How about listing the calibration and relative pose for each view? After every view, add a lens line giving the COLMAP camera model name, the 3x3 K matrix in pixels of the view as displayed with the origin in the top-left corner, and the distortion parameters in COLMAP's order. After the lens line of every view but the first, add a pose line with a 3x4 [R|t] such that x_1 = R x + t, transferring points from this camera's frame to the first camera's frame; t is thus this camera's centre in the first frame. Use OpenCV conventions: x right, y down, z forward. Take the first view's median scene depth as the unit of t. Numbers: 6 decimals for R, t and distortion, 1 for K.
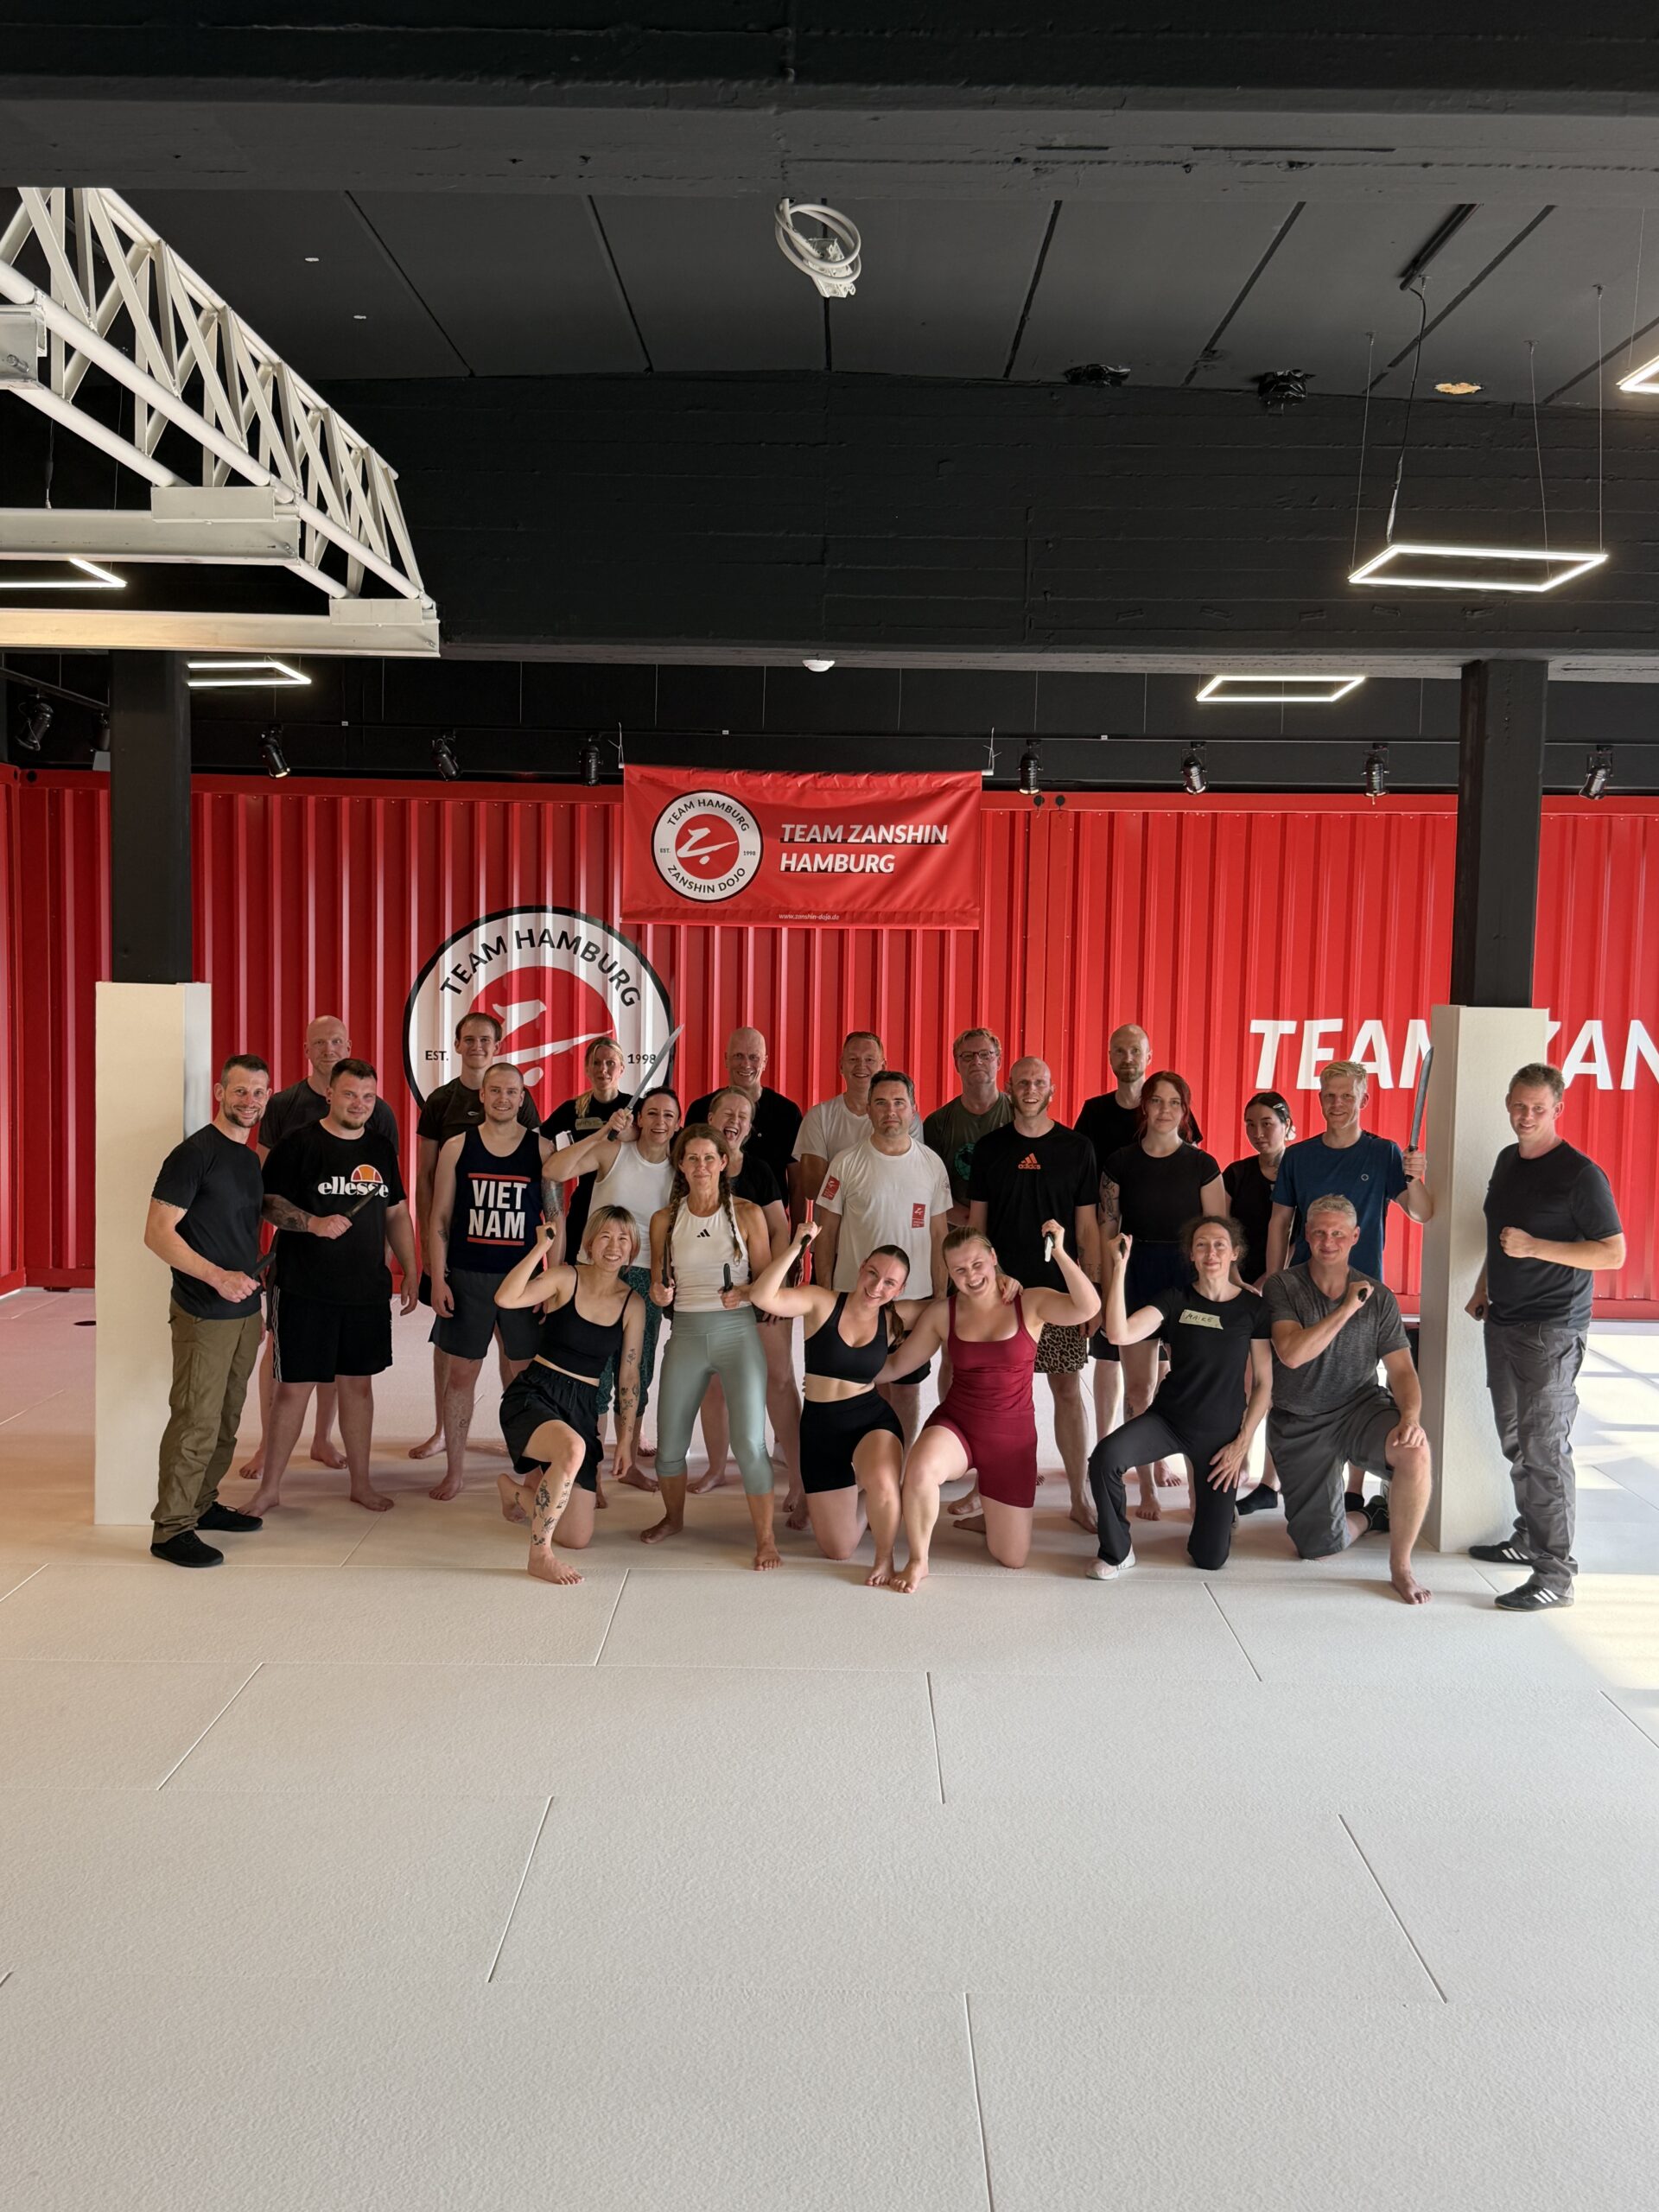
lens RADIAL K [[2188.8, 0, 819.8], [0, 2188.8, 1097.0], [0, 0, 1]] dist [0.246767, -0.621567]
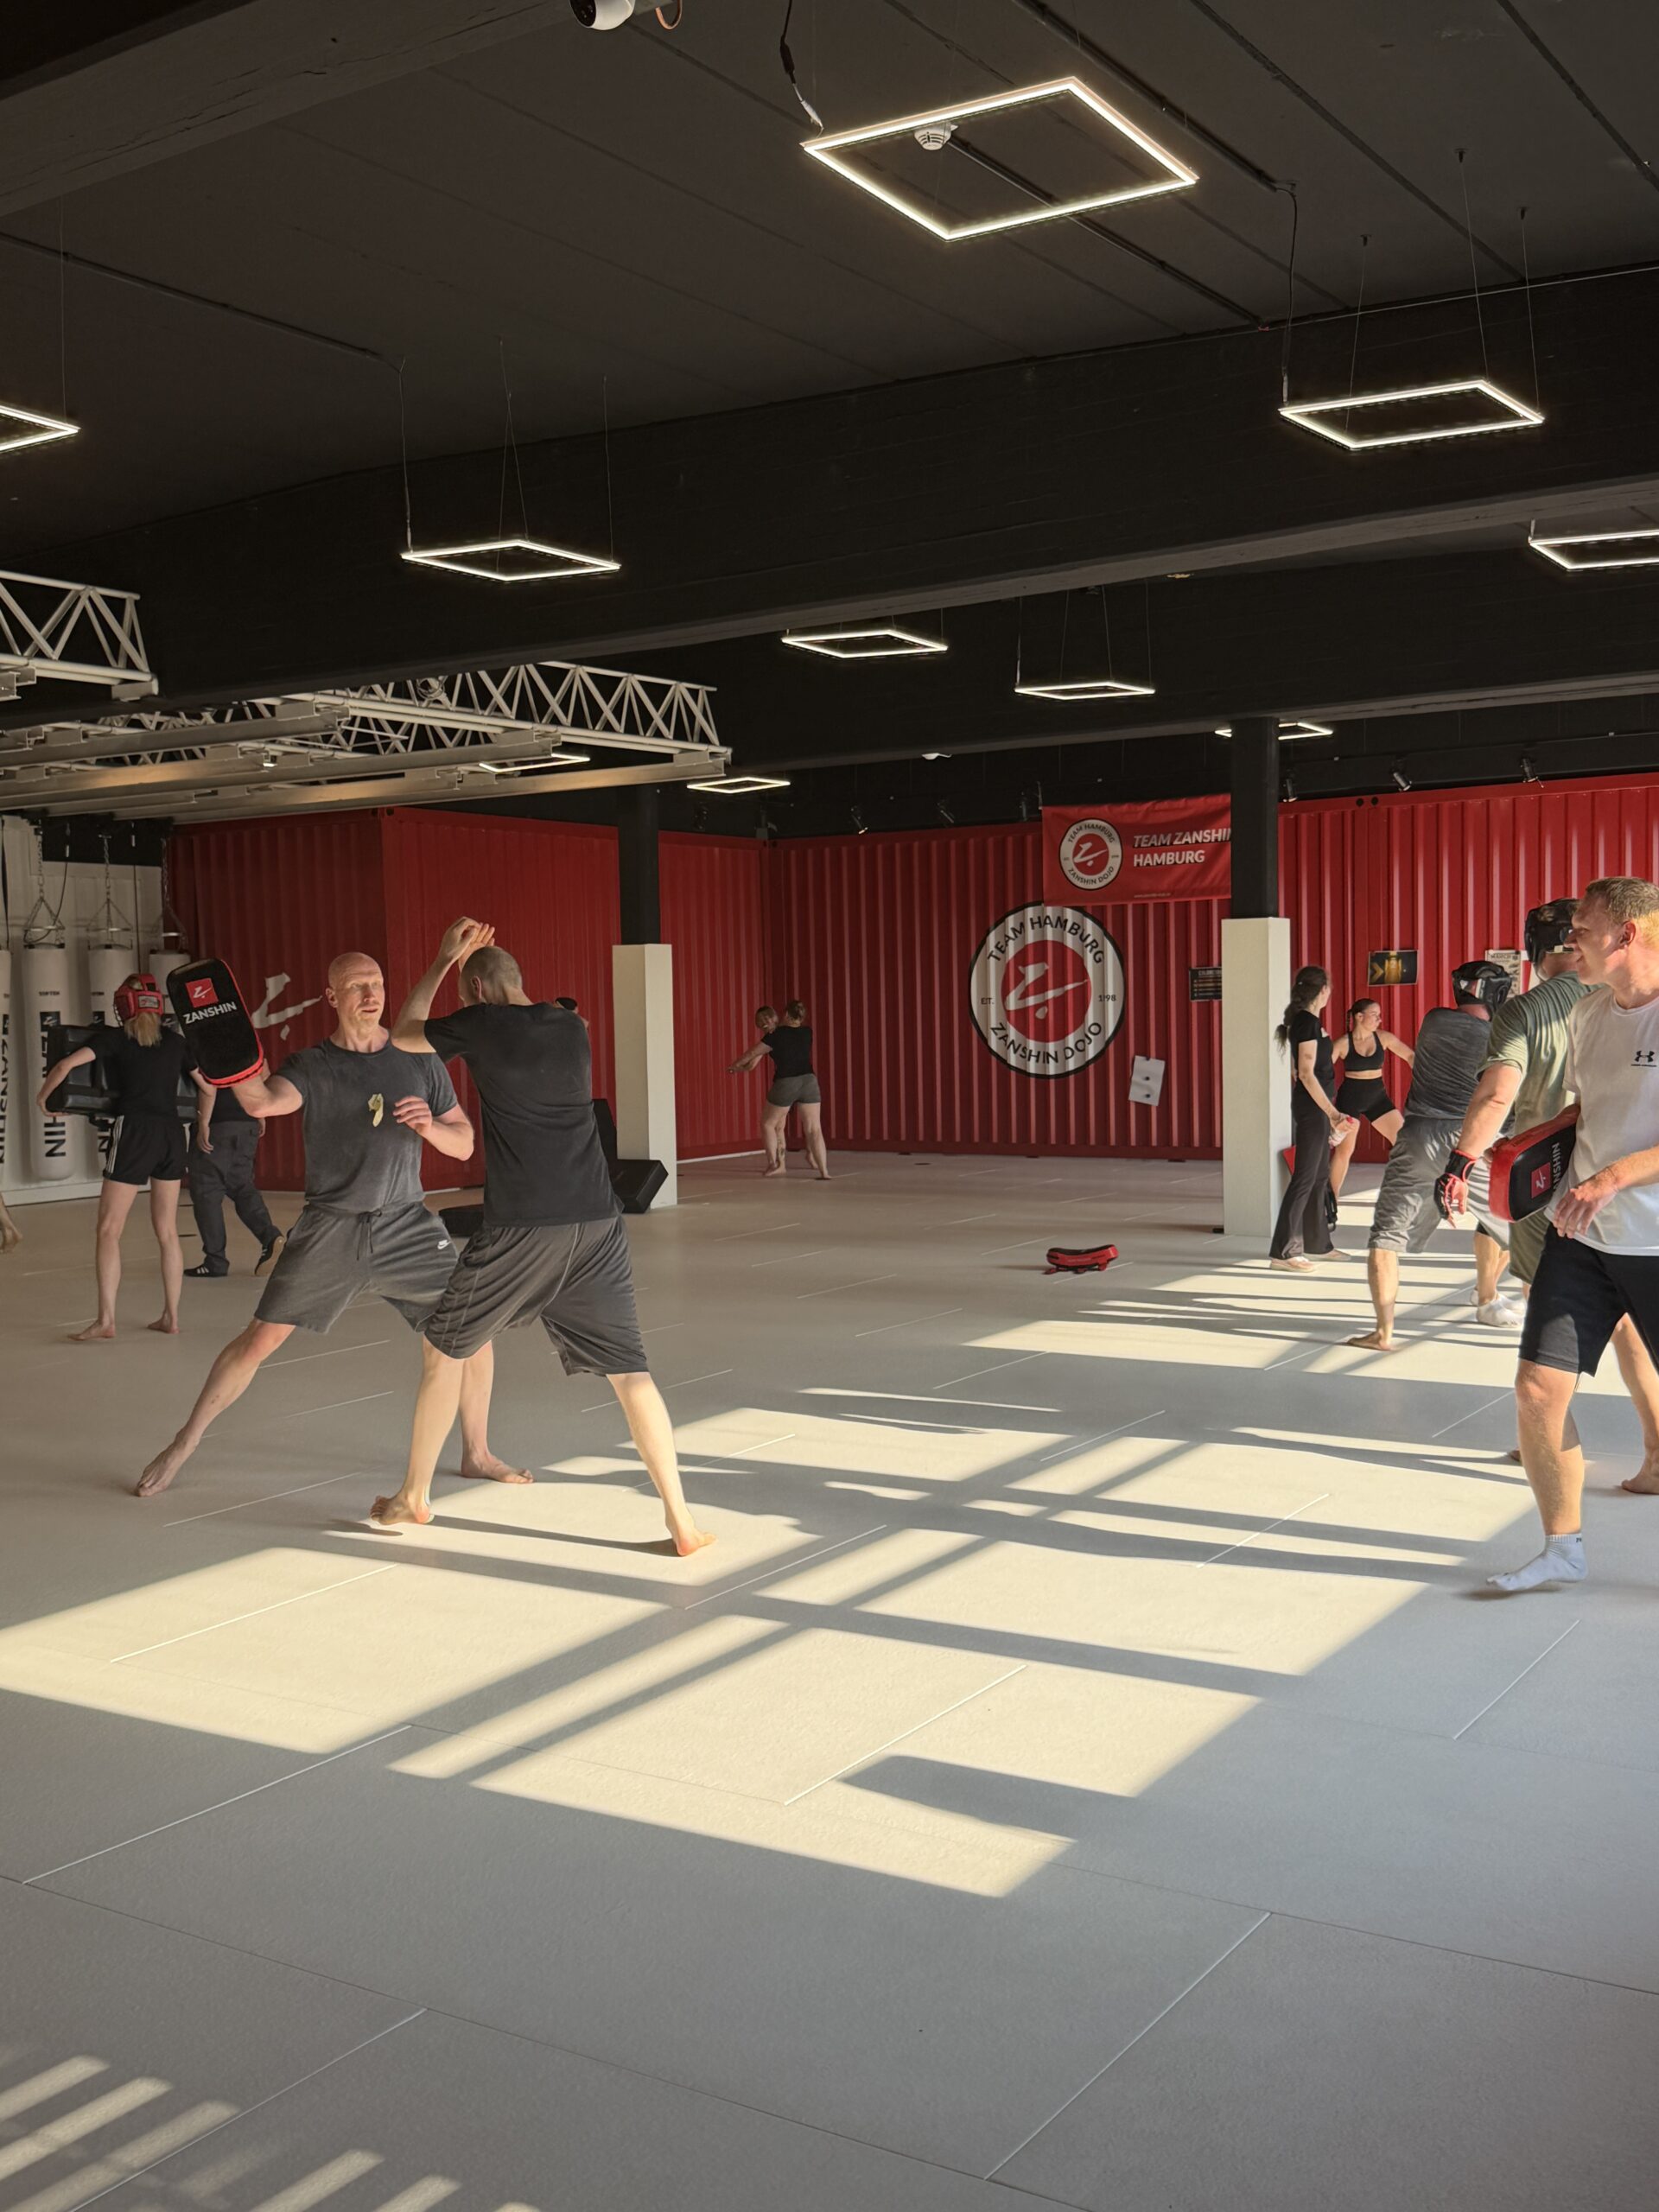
lens RADIAL K [[2188.8, 0, 819.8], [0, 2188.8, 1097.0], [0, 0, 1]] dist [0.246767, -0.621567]
pose [[0.841251, -0.011089, -0.540530, 0.626618], [0.003236, 0.999875, -0.015477, 0.080790], [0.540634, 0.011271, 0.841182, -0.409716]]
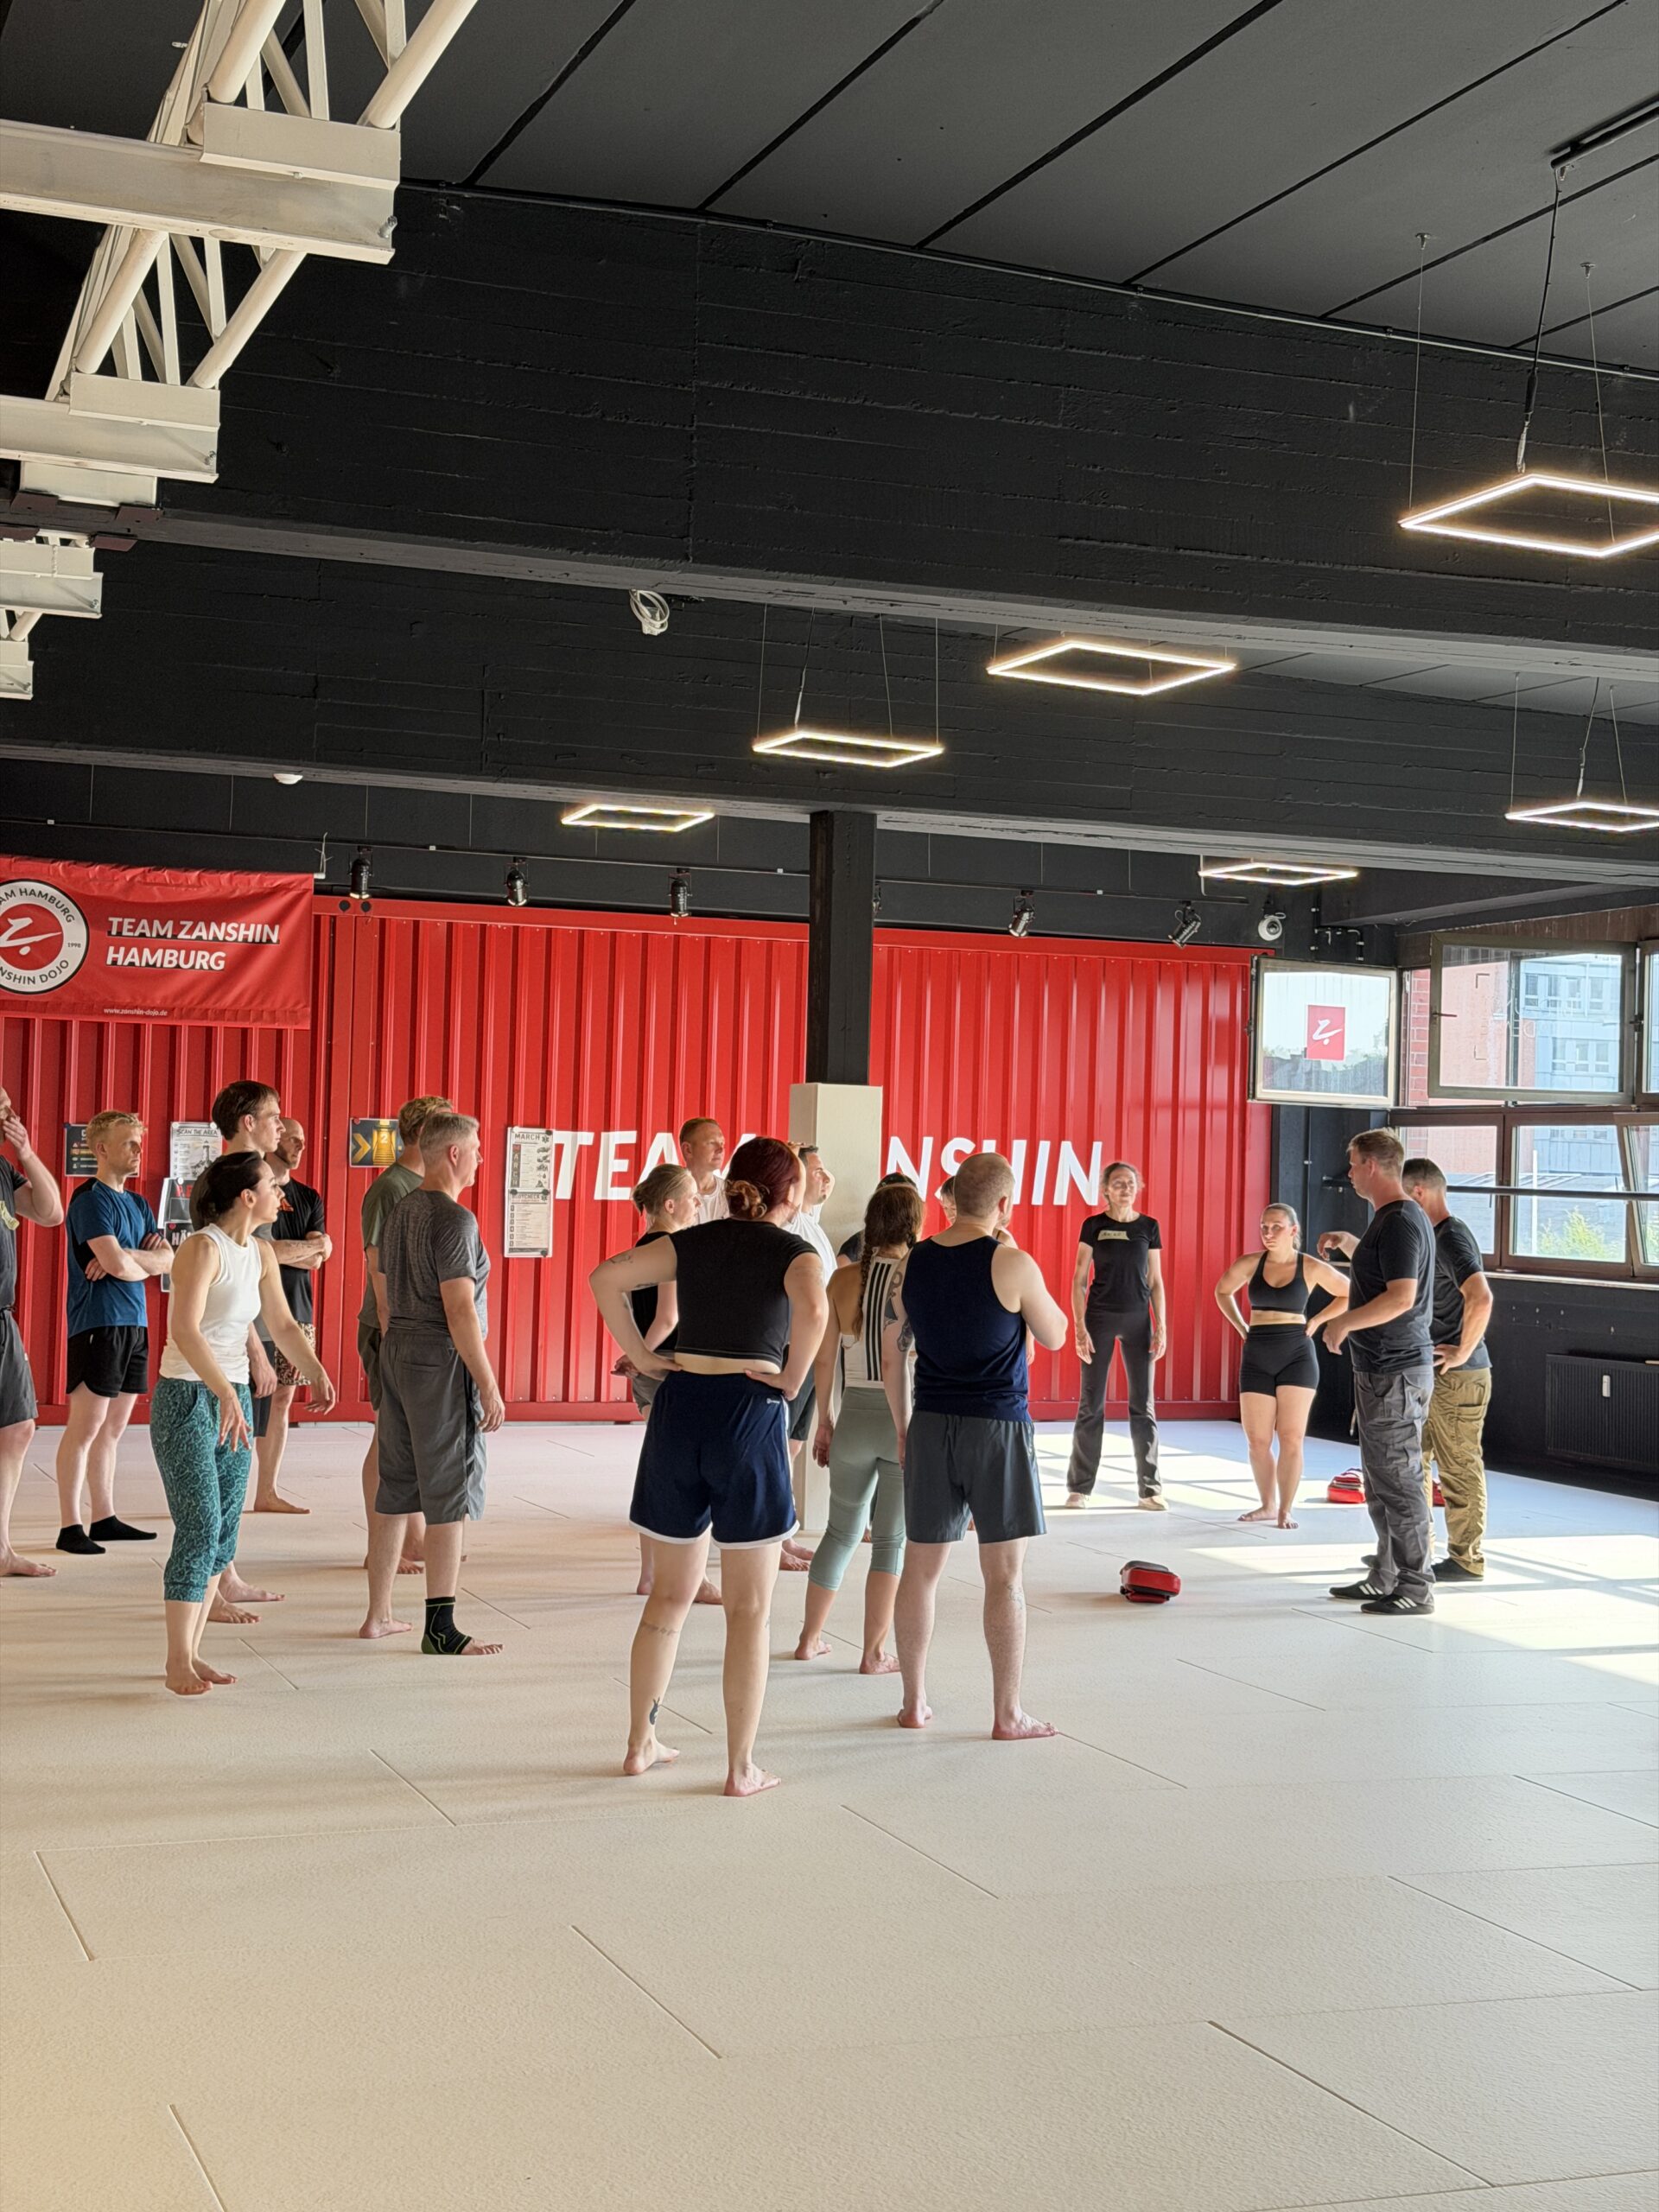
lens RADIAL K [[3117.3, 0, 829.5], [0, 3117.3, 1106.0], [0, 0, 1]] dist [0.144754, 0.010610]
pose [[0.932848, 0.016791, 0.359879, -0.220019], [0.010409, 0.997240, -0.073507, 0.066082], [-0.360120, 0.072317, 0.930099, -0.412595]]
